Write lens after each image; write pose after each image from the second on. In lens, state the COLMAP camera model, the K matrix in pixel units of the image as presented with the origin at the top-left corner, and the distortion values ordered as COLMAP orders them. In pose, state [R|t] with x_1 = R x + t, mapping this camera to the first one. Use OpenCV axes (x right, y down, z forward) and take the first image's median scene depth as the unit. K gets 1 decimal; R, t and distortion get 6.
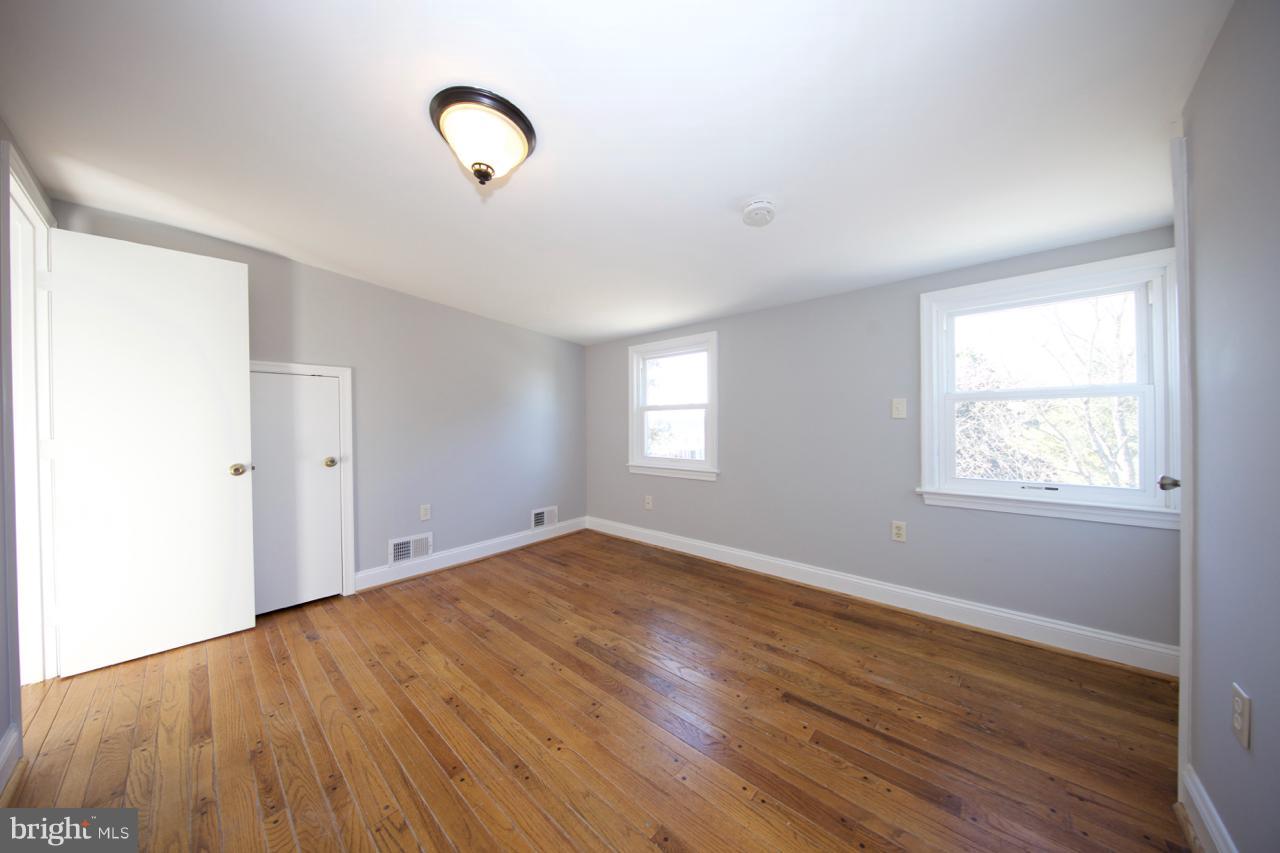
lens RADIAL K [[408.8, 0, 635.8], [0, 408.8, 426.0], [0, 0, 1]] dist [0.004044, -0.001581]
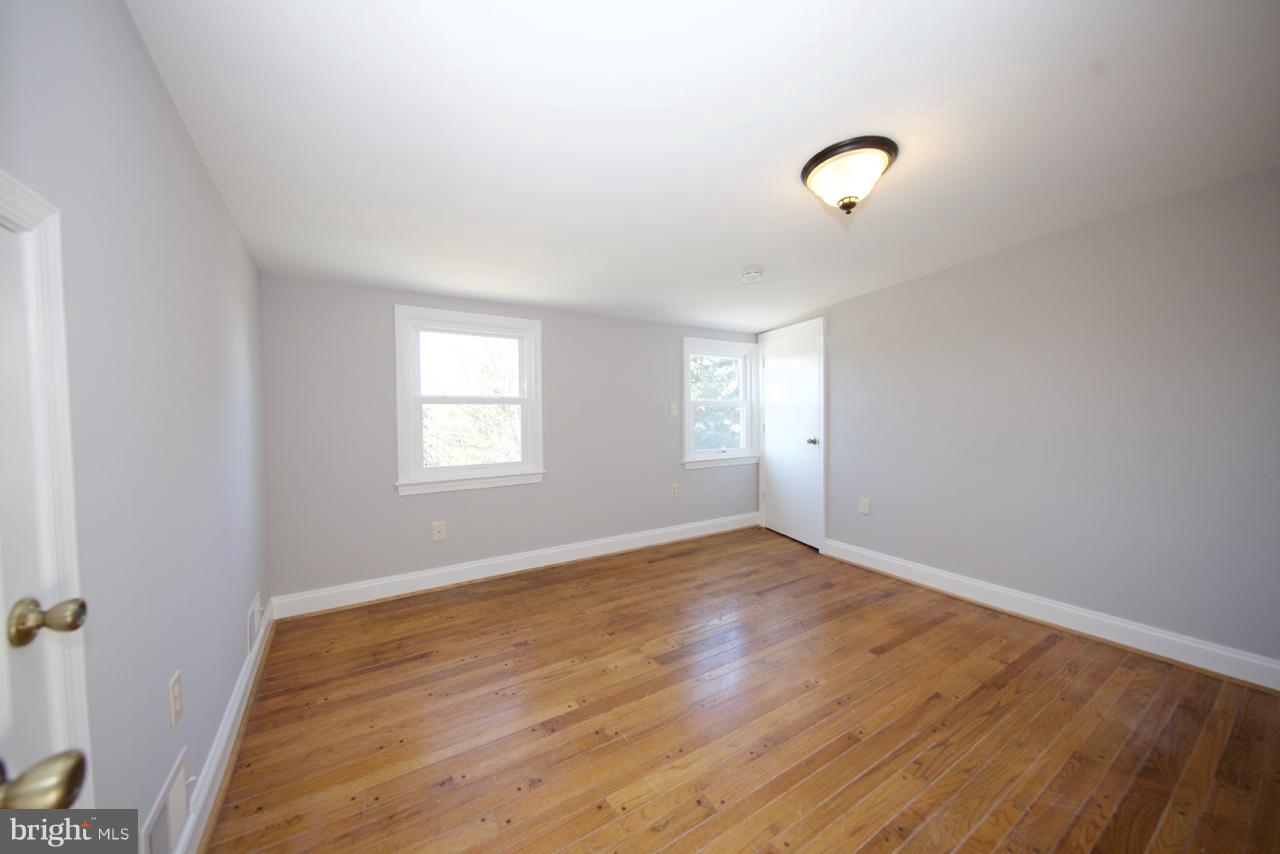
lens RADIAL K [[444.4, 0, 638.7], [0, 444.4, 429.5], [0, 0, 1]] dist [0.008259, -0.002396]
pose [[0.273052, -0.034735, 0.961372, -0.935434], [0.010893, 0.999395, 0.033015, -0.022141], [-0.961938, 0.001457, 0.273265, 0.662157]]
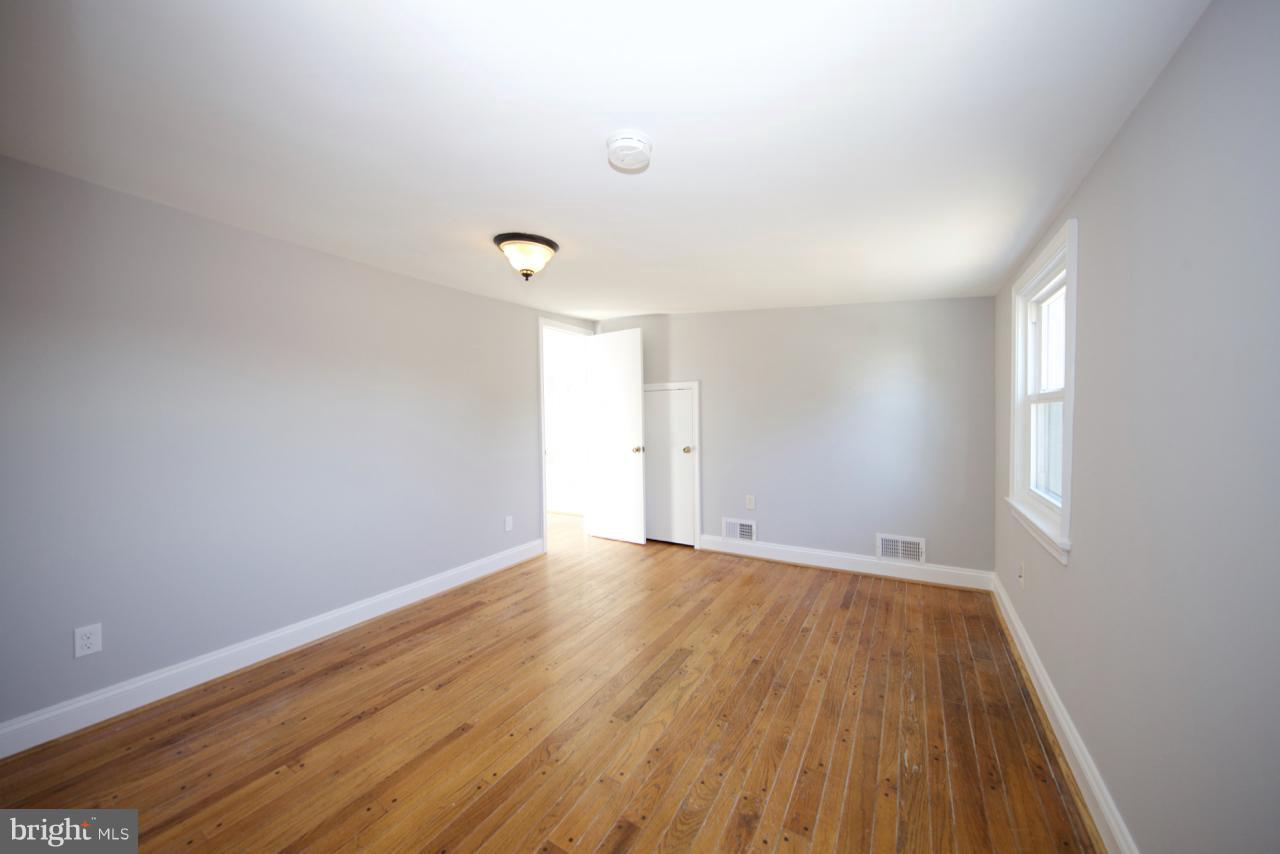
lens RADIAL K [[444.4, 0, 641.7], [0, 444.4, 417.0], [0, 0, 1]] dist [0.008259, -0.002396]
pose [[0.186929, 0.011960, -0.982301, 0.770920], [0.002679, 0.999916, 0.012685, -0.047314], [0.982370, -0.005002, 0.186881, 0.597102]]
